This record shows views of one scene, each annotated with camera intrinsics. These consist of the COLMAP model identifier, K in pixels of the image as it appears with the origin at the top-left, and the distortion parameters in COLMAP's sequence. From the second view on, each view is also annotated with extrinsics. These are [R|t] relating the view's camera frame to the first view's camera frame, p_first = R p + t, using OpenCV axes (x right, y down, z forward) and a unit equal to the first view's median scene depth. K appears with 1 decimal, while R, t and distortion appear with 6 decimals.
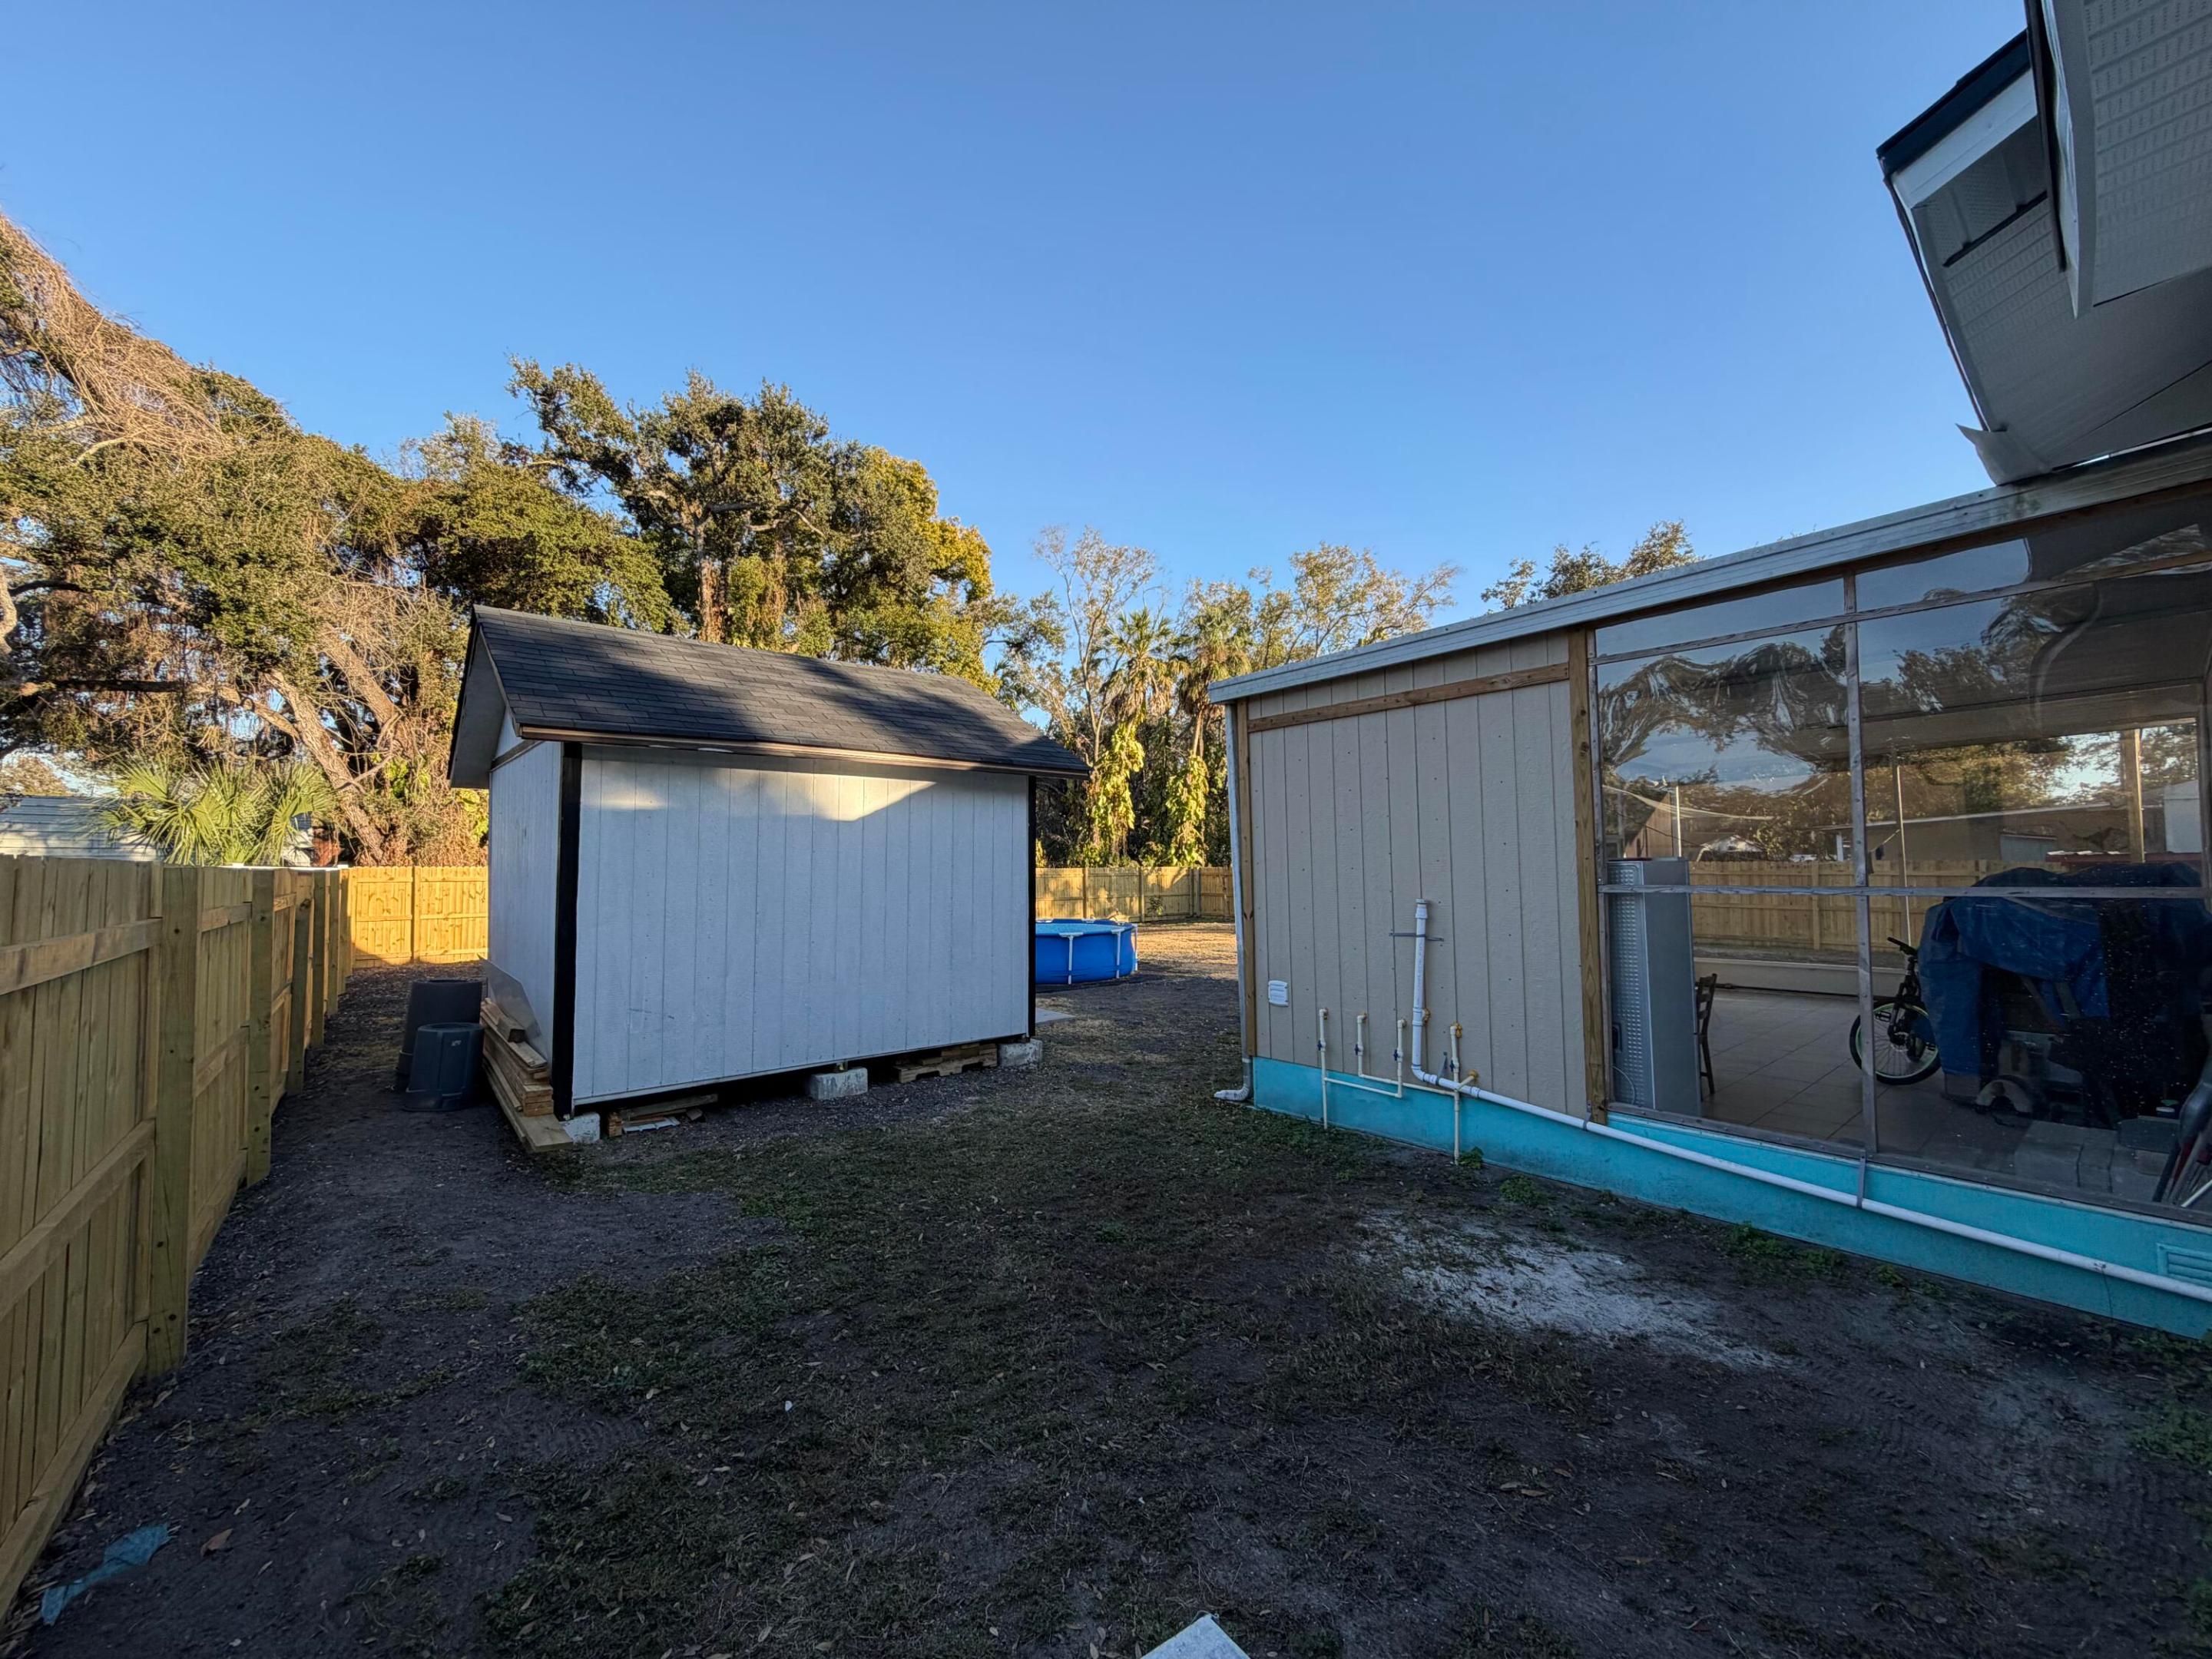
lens RADIAL K [[878.6, 0, 1106.0], [0, 878.6, 829.5], [0, 0, 1]] dist [-0.000132, -0.000114]
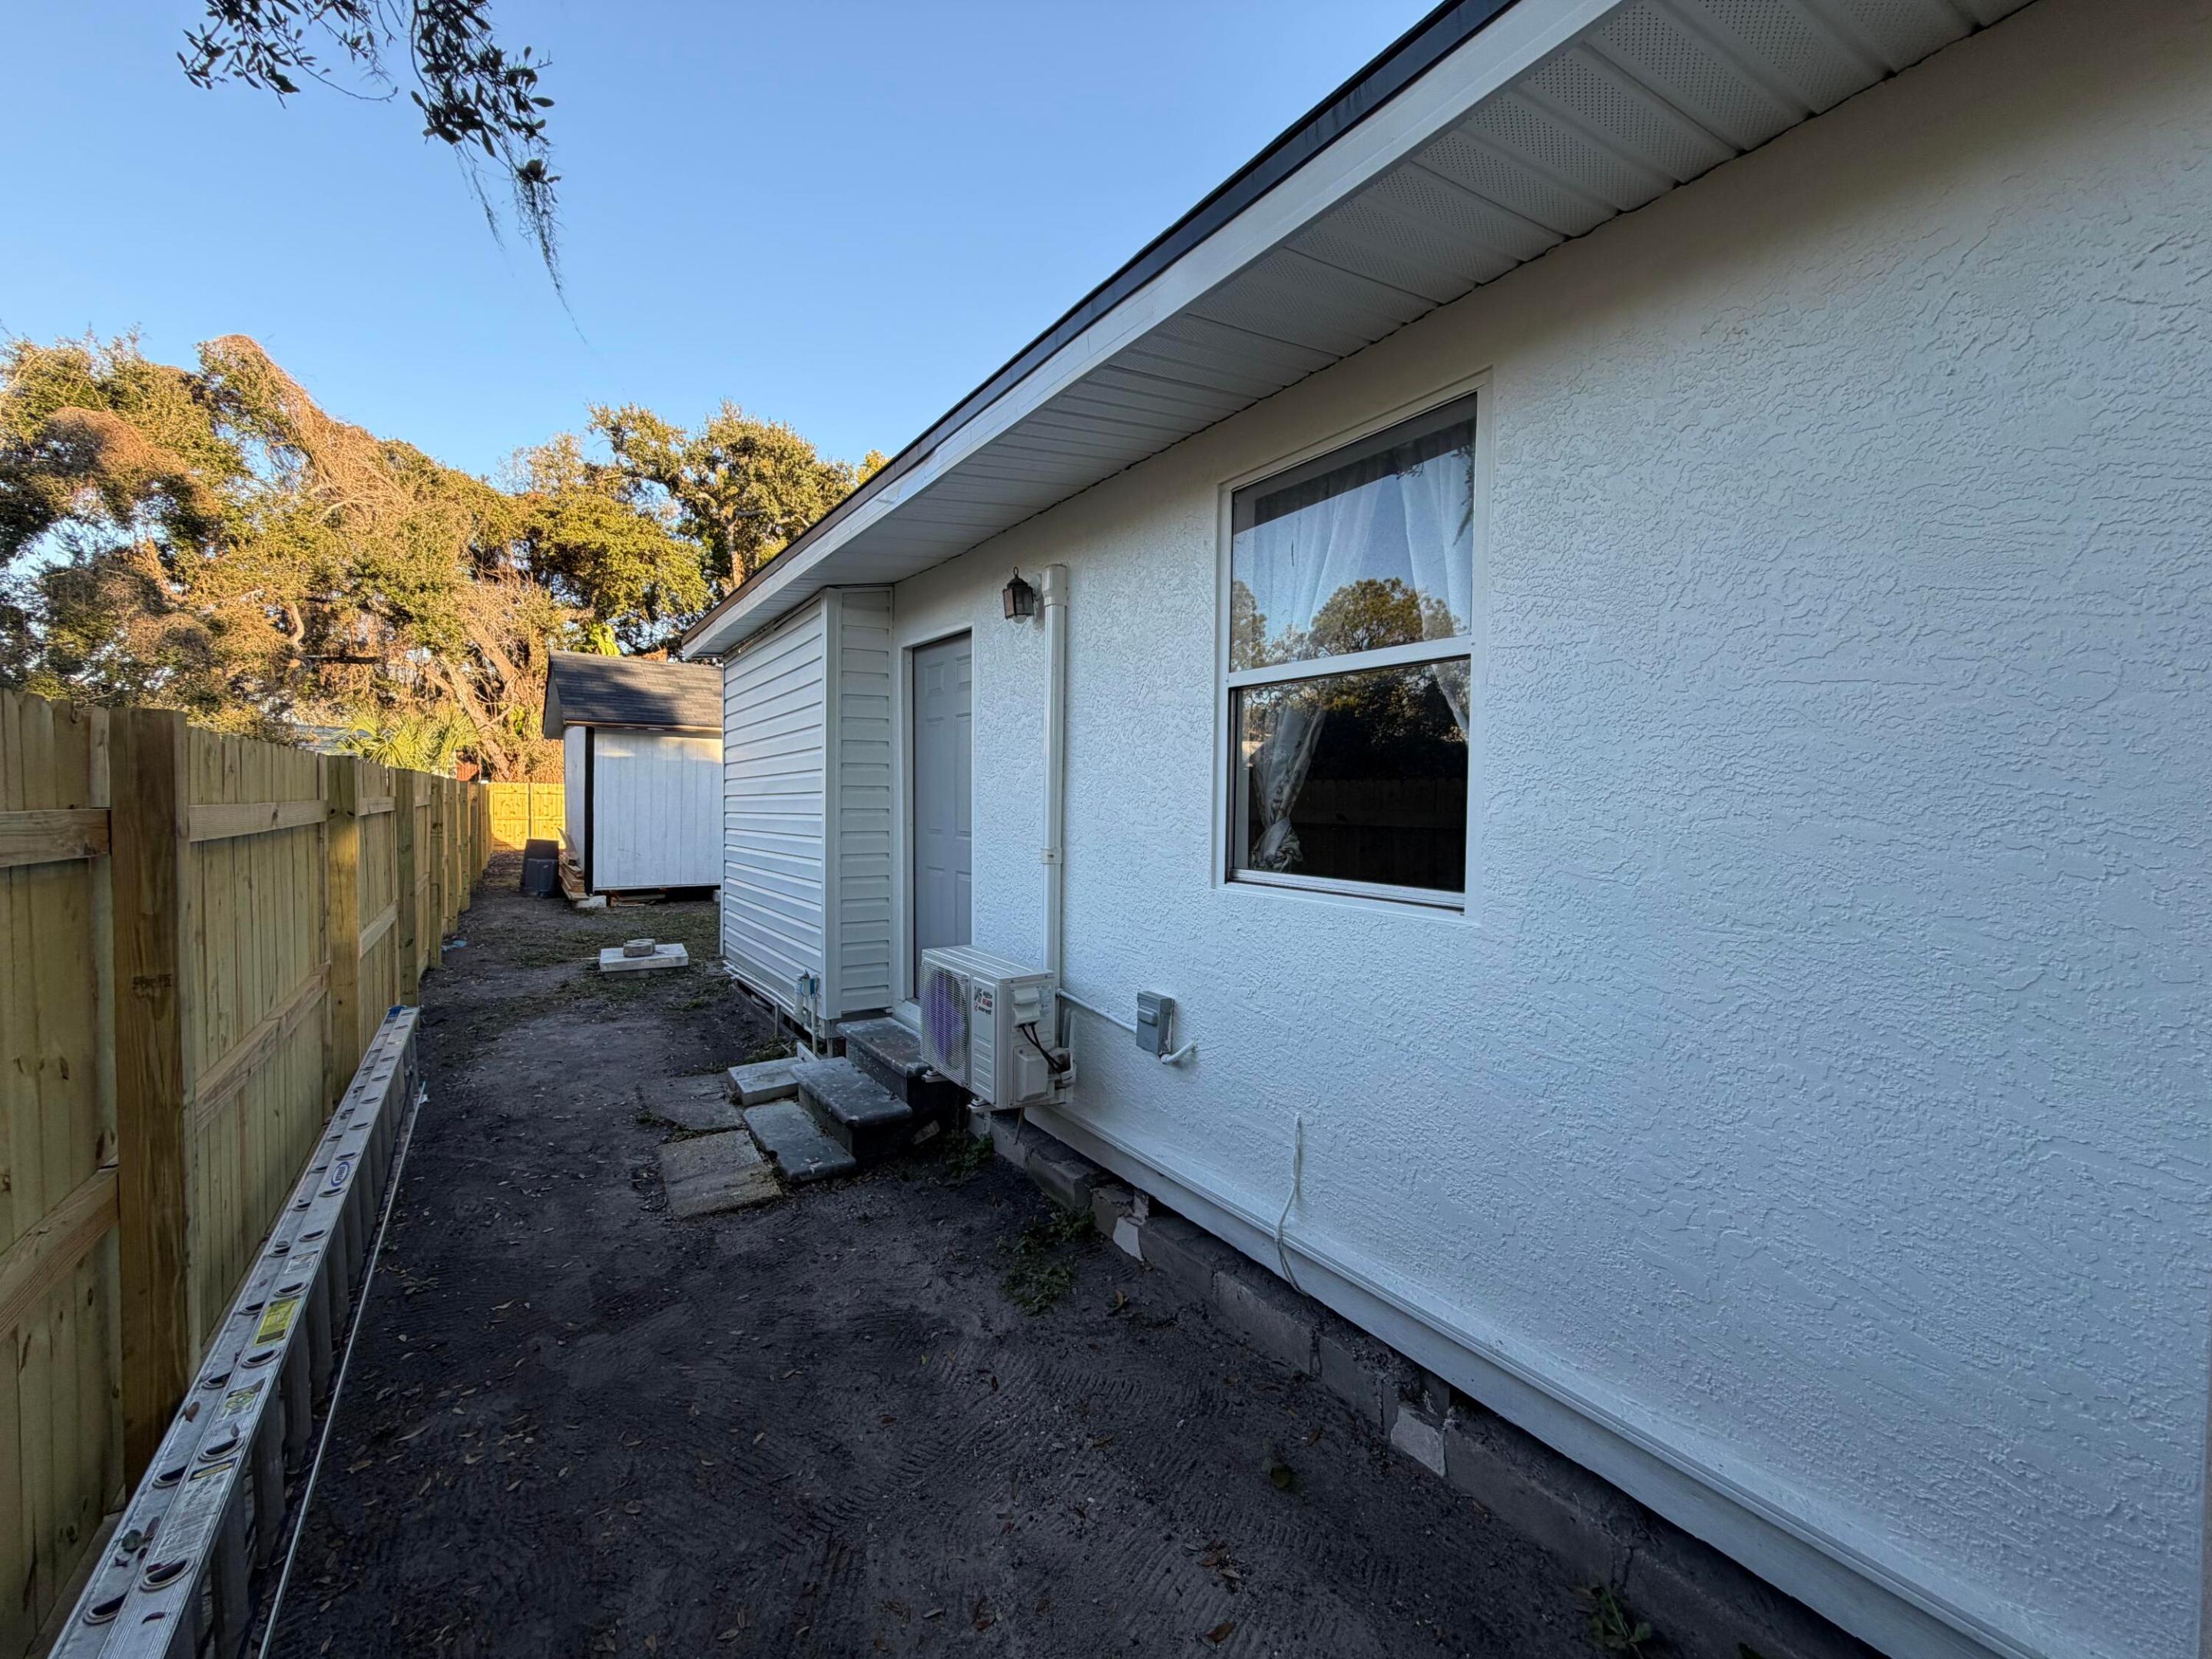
lens RADIAL K [[878.6, 0, 1106.0], [0, 878.6, 829.5], [0, 0, 1]] dist [-0.000132, -0.000114]
pose [[0.995474, 0.028950, -0.090521, 0.396765], [-0.022121, 0.996896, 0.075557, -0.016151], [0.092428, -0.073212, 0.993024, -0.484874]]
